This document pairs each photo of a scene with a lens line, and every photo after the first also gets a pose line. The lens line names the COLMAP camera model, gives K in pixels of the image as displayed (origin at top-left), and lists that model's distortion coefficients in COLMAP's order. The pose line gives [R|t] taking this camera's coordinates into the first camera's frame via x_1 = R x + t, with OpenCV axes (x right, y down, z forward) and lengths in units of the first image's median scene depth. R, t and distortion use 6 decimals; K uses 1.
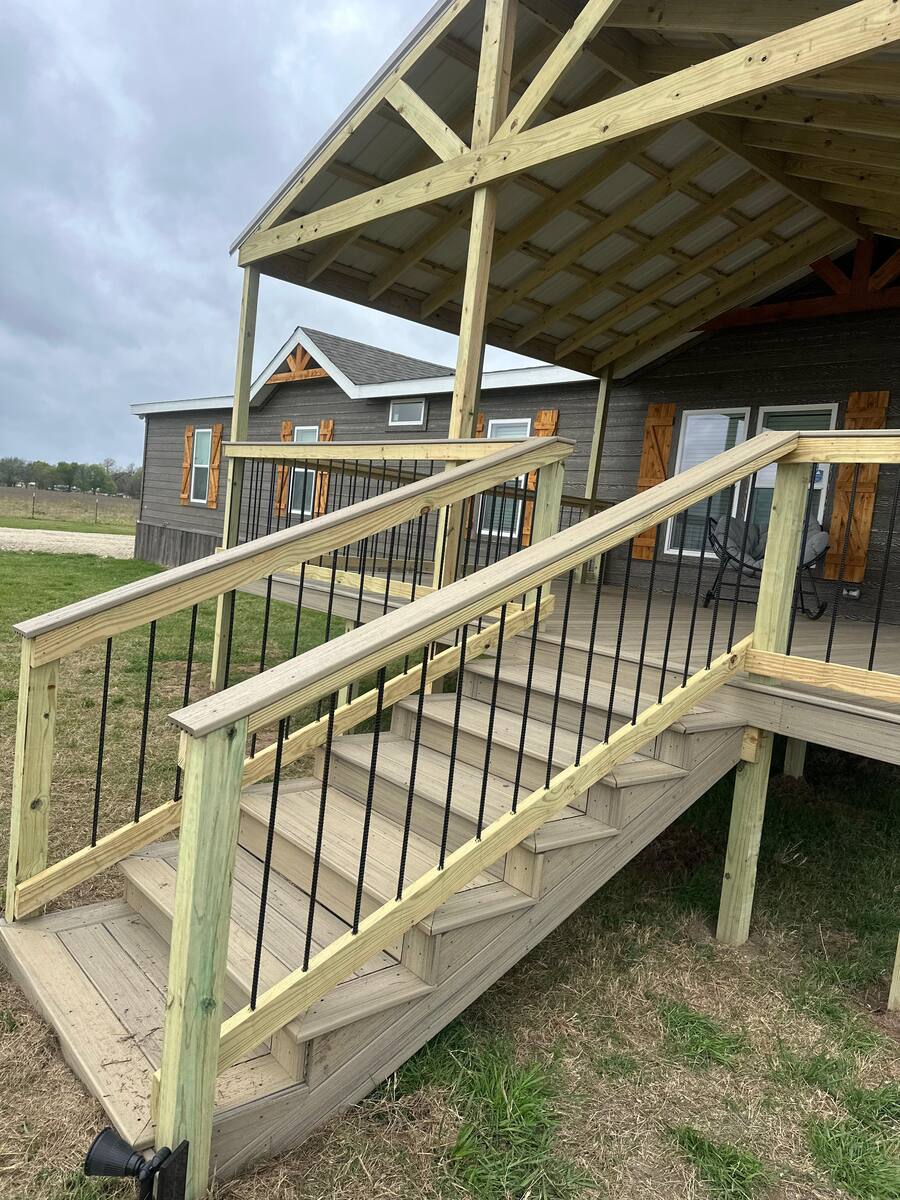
lens RADIAL K [[835.1, 0, 450.0], [0, 835.1, 600.0], [0, 0, 1]] dist [0.182294, -0.349872]
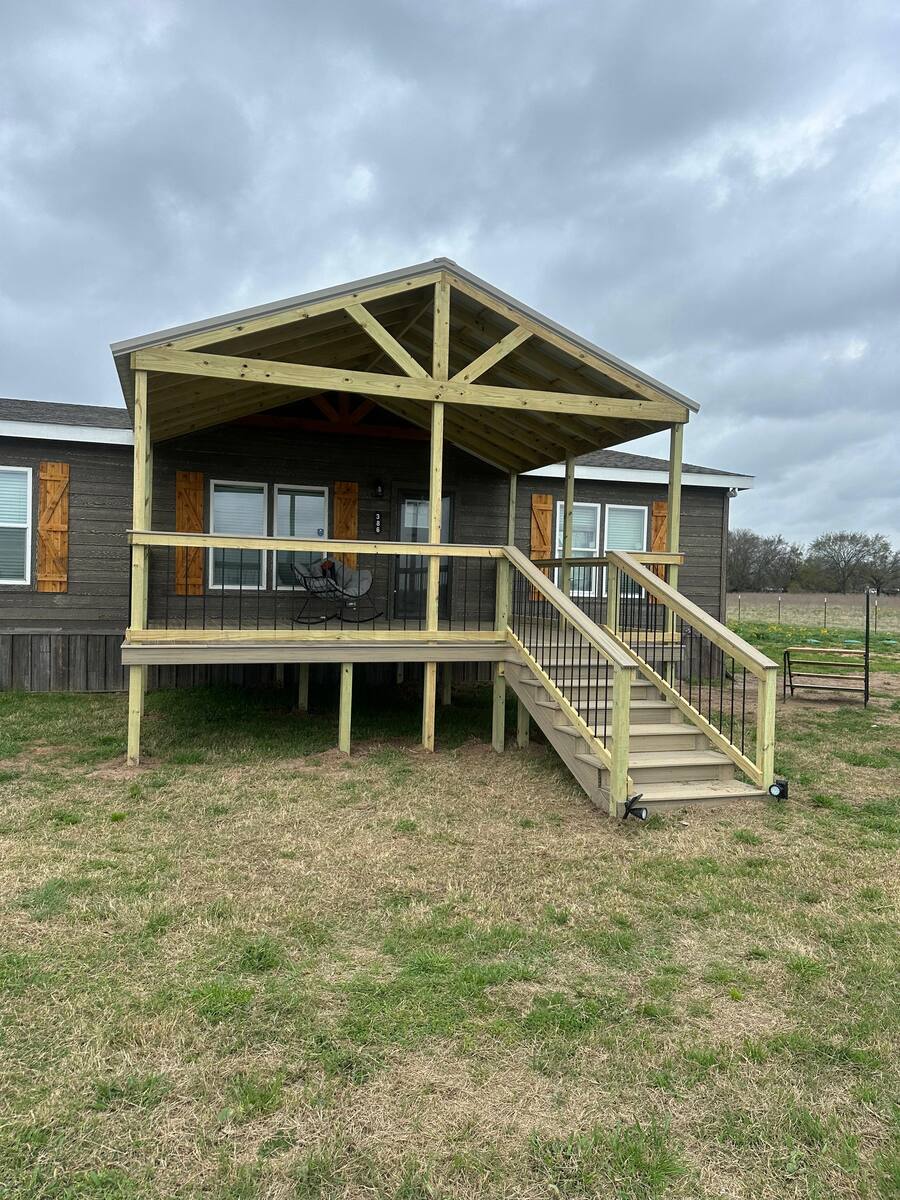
lens RADIAL K [[835.1, 0, 450.0], [0, 835.1, 600.0], [0, 0, 1]] dist [0.182294, -0.349872]
pose [[0.396597, -0.105170, 0.911949, -1.236102], [0.092898, 0.992914, 0.074107, -0.158830], [-0.913280, 0.055327, 0.403556, 0.234730]]
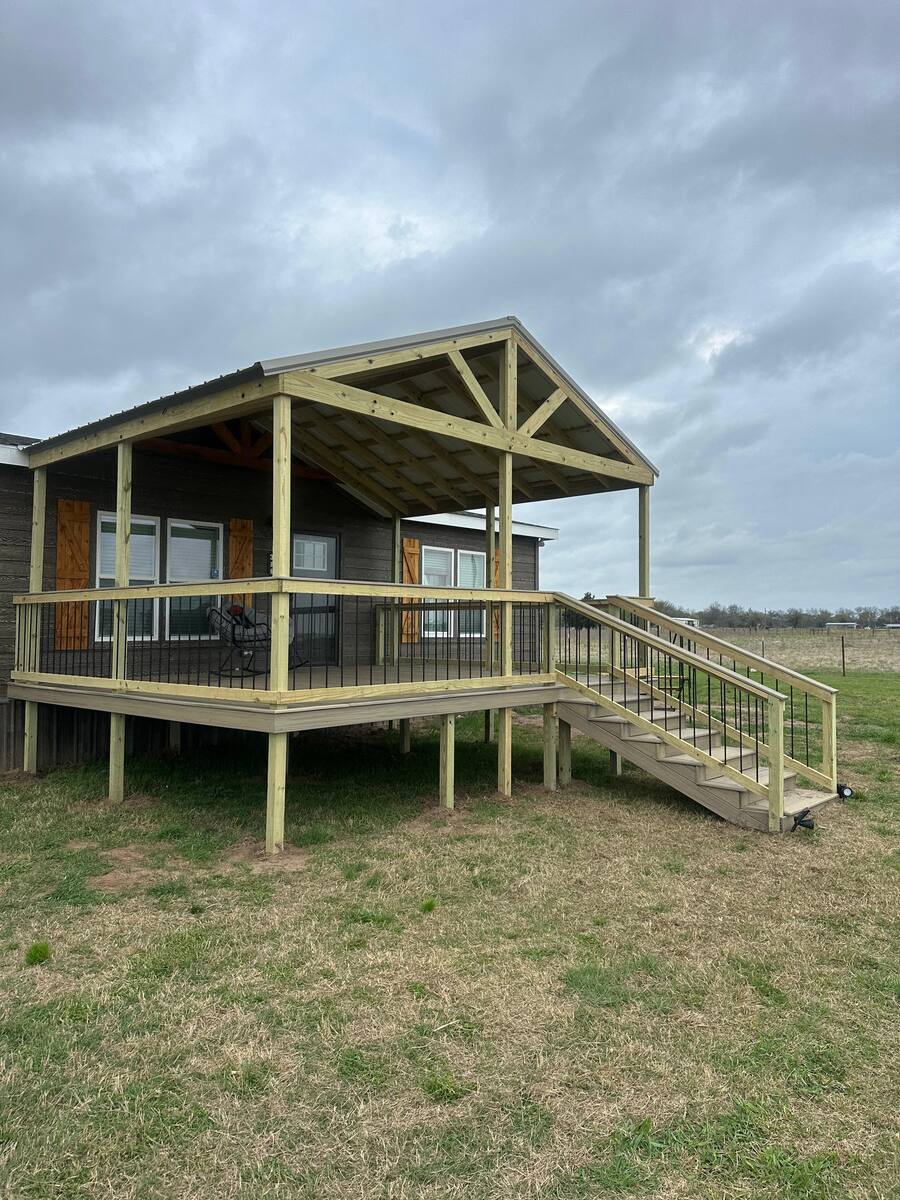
lens RADIAL K [[835.1, 0, 450.0], [0, 835.1, 600.0], [0, 0, 1]] dist [0.182294, -0.349872]
pose [[-0.103392, -0.065853, 0.992458, -1.357630], [0.072464, 0.994656, 0.073547, -0.243262], [-0.991997, 0.079522, -0.098068, 1.033444]]
